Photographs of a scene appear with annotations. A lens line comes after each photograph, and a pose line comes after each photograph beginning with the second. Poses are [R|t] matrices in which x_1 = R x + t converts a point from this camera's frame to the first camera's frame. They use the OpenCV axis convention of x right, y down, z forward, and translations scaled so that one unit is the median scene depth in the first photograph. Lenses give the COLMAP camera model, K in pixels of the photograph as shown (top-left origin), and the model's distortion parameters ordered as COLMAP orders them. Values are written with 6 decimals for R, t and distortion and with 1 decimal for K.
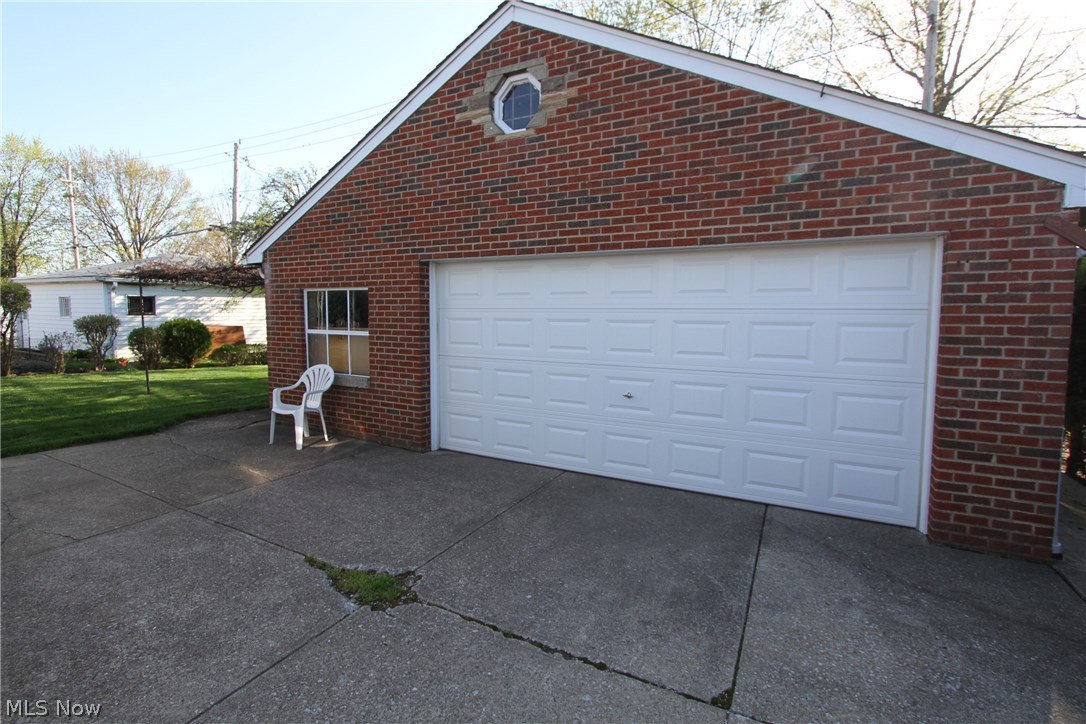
lens RADIAL K [[498.8, 0, 537.6], [0, 498.8, 358.3], [0, 0, 1]] dist [-0.017290, 0.002962]
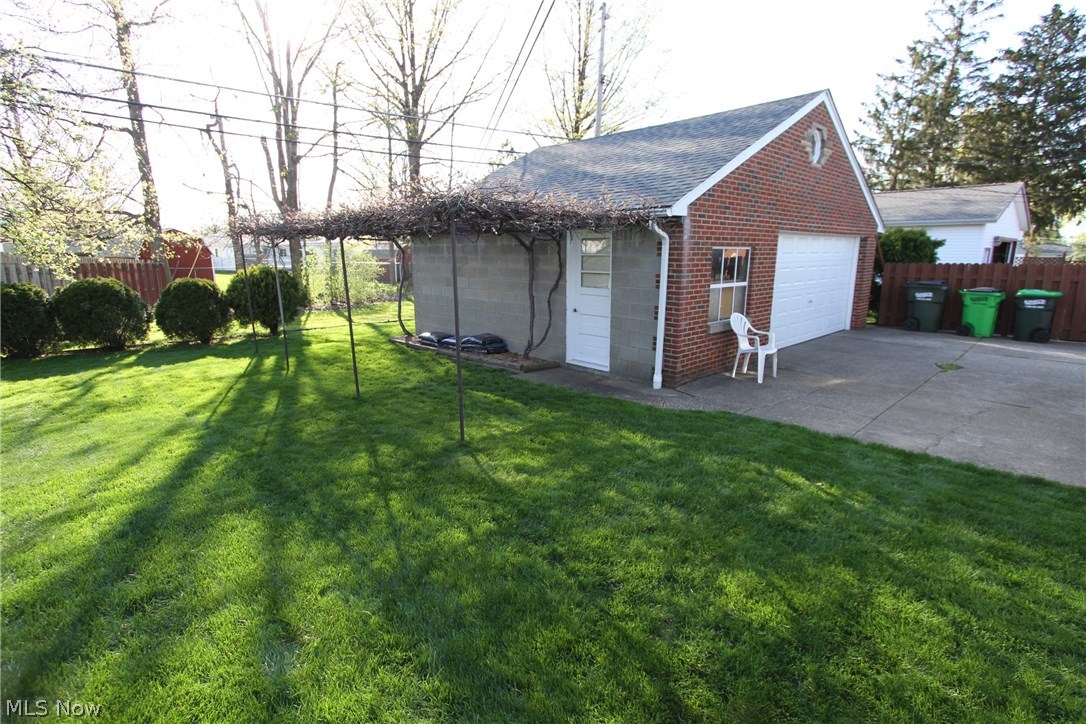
lens RADIAL K [[498.8, 0, 539.1], [0, 498.8, 359.8], [0, 0, 1]] dist [-0.017290, 0.002962]
pose [[0.328168, -0.207523, 0.921542, -0.776202], [0.075884, 0.978208, 0.193261, -0.065640], [-0.941566, 0.006509, 0.336765, 0.474648]]
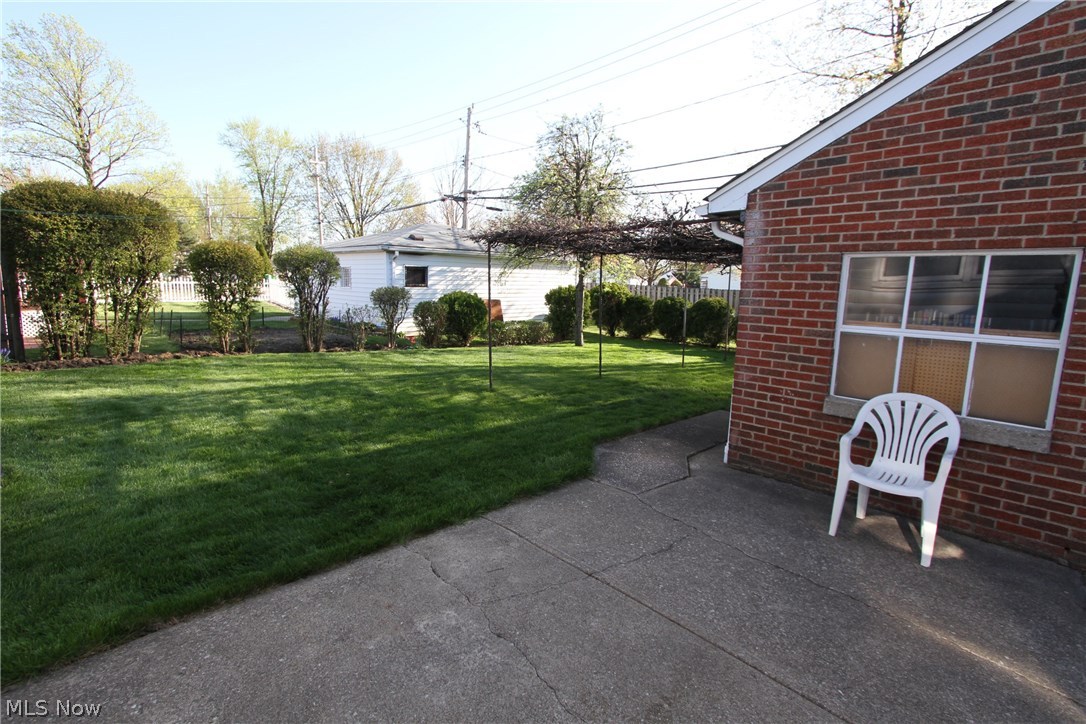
lens RADIAL K [[498.8, 0, 543.3], [0, 498.8, 364.2], [0, 0, 1]] dist [-0.017290, 0.002962]
pose [[0.953703, 0.059467, -0.294812, -0.299183], [-0.039980, 0.996625, 0.071699, -0.019410], [0.298081, -0.056593, 0.952862, 0.167657]]
